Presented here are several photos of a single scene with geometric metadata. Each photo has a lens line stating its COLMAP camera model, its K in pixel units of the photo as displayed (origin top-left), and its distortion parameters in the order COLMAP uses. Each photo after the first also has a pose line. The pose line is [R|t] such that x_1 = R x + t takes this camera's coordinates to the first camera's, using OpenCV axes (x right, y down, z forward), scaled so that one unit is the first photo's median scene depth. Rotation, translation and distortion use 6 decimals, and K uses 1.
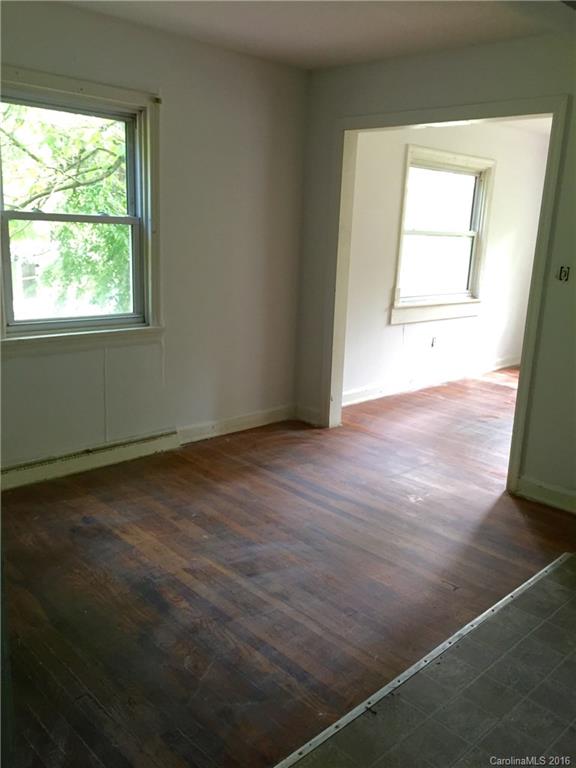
lens RADIAL K [[656.4, 0, 288.0], [0, 656.4, 384.0], [0, 0, 1]] dist [0.092220, -0.115295]
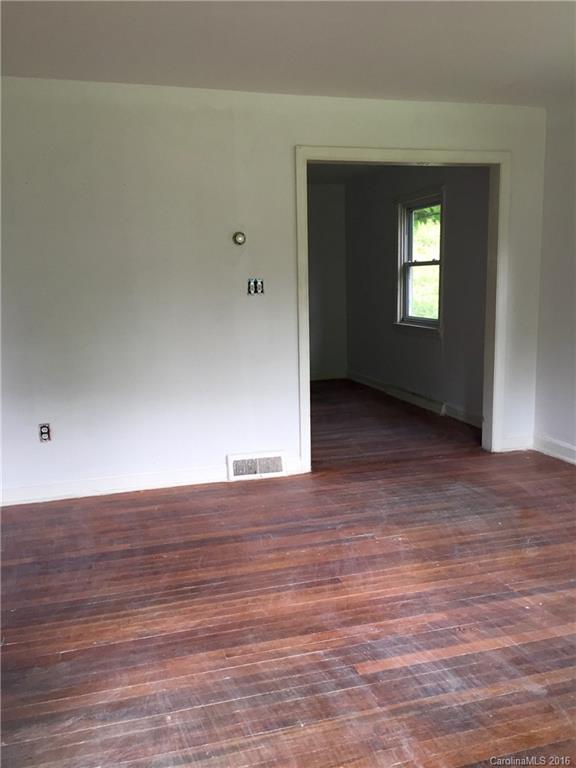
lens RADIAL K [[656.4, 0, 288.0], [0, 656.4, 384.0], [0, 0, 1]] dist [0.092220, -0.115295]
pose [[-0.469817, 0.109620, -0.875931, 0.936135], [-0.202025, 0.952574, 0.227571, -0.171547], [0.859336, 0.283876, -0.425390, 0.975364]]
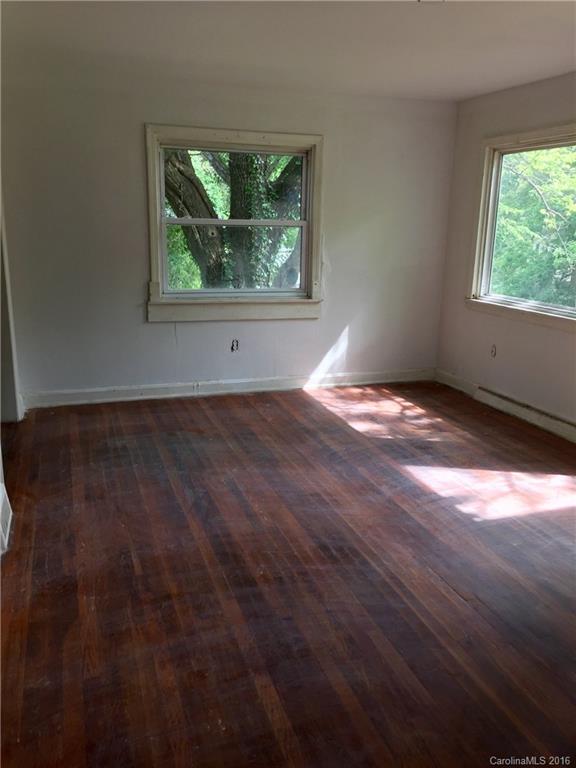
lens RADIAL K [[656.4, 0, 288.0], [0, 656.4, 384.0], [0, 0, 1]] dist [0.092220, -0.115295]
pose [[0.908390, 0.080937, -0.410216, 0.719466], [-0.082101, 0.996514, 0.014809, -0.033521], [0.409985, 0.020227, 0.911868, 0.242955]]
